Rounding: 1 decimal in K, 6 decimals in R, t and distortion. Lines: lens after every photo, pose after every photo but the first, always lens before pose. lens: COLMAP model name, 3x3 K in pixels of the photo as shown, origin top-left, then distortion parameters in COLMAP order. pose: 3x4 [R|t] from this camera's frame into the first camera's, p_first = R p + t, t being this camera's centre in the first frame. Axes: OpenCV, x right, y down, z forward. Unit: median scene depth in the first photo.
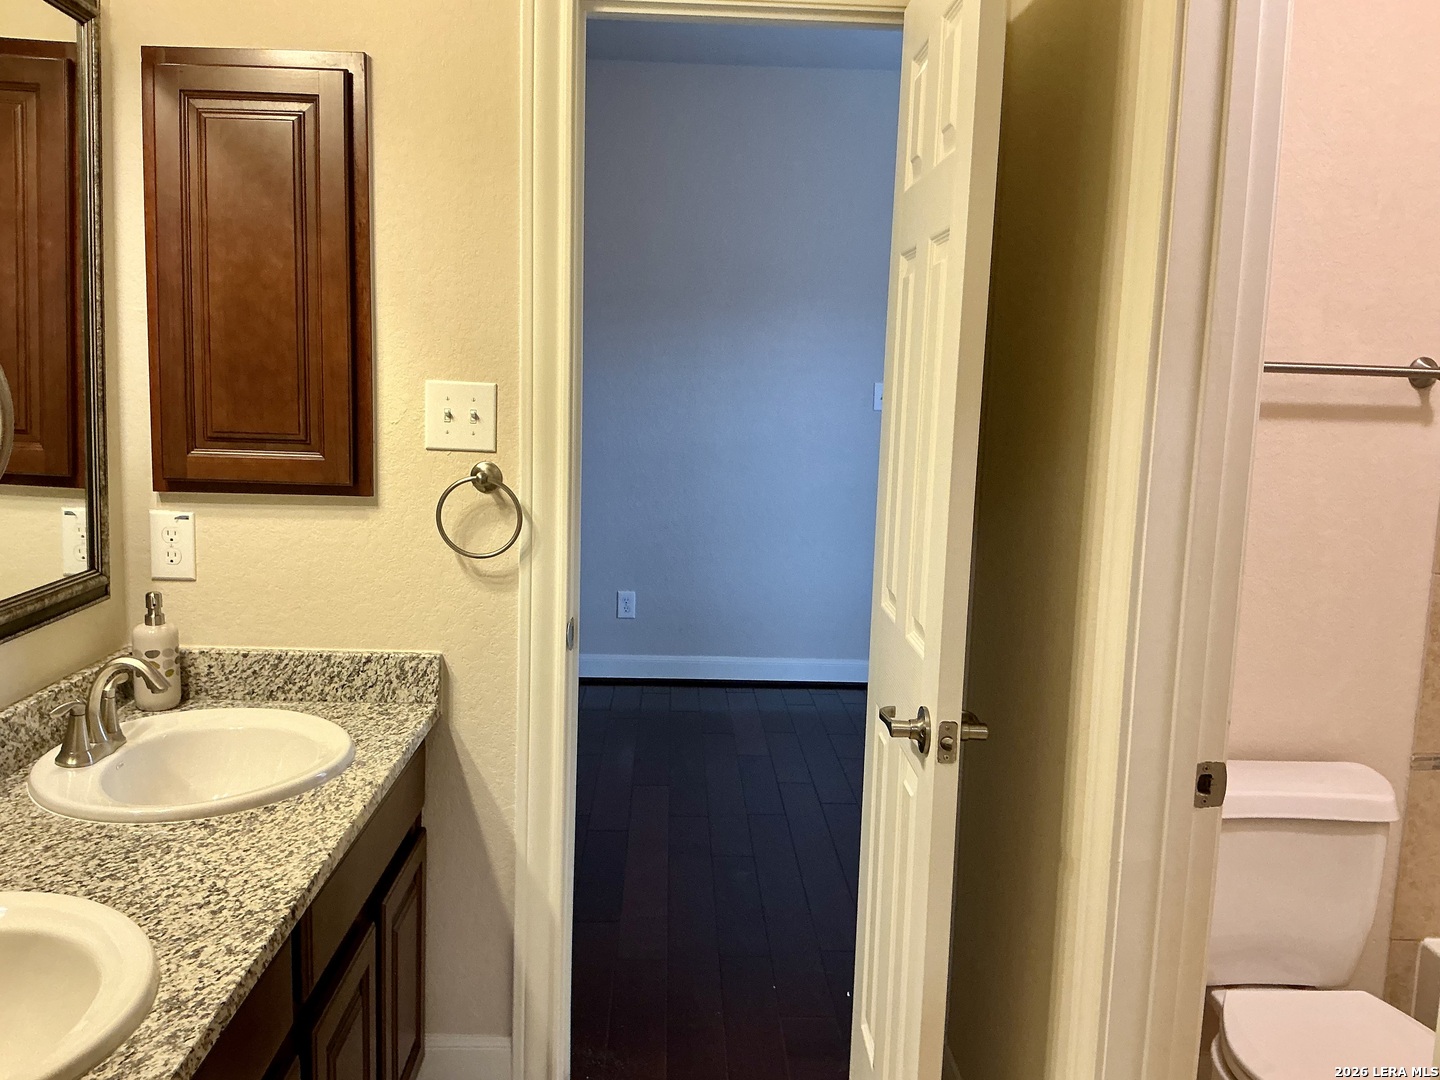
lens RADIAL K [[1204.1, 0, 715.7], [0, 1204.1, 530.2], [0, 0, 1]] dist [0.103671, -0.231618]
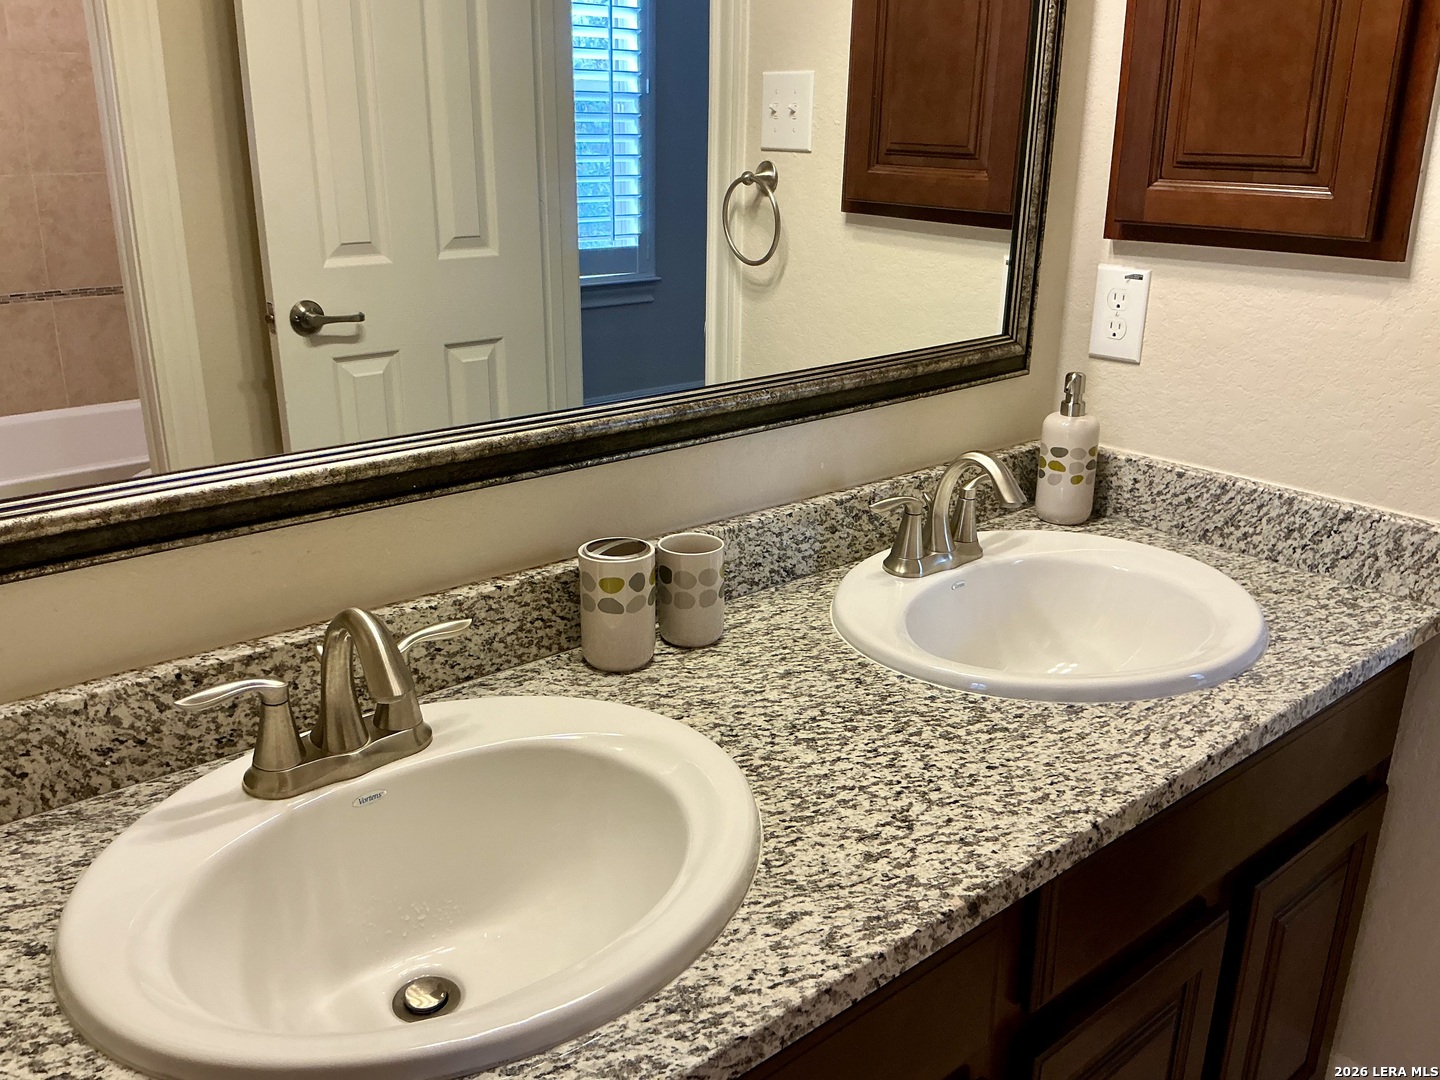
lens RADIAL K [[1204.1, 0, 706.5], [0, 1204.1, 536.7], [0, 0, 1]] dist [0.103671, -0.231618]
pose [[0.615498, 0.223722, -0.755719, -0.001878], [-0.083930, 0.972019, 0.219398, 0.002871], [0.783657, -0.071611, 0.617052, 0.337047]]
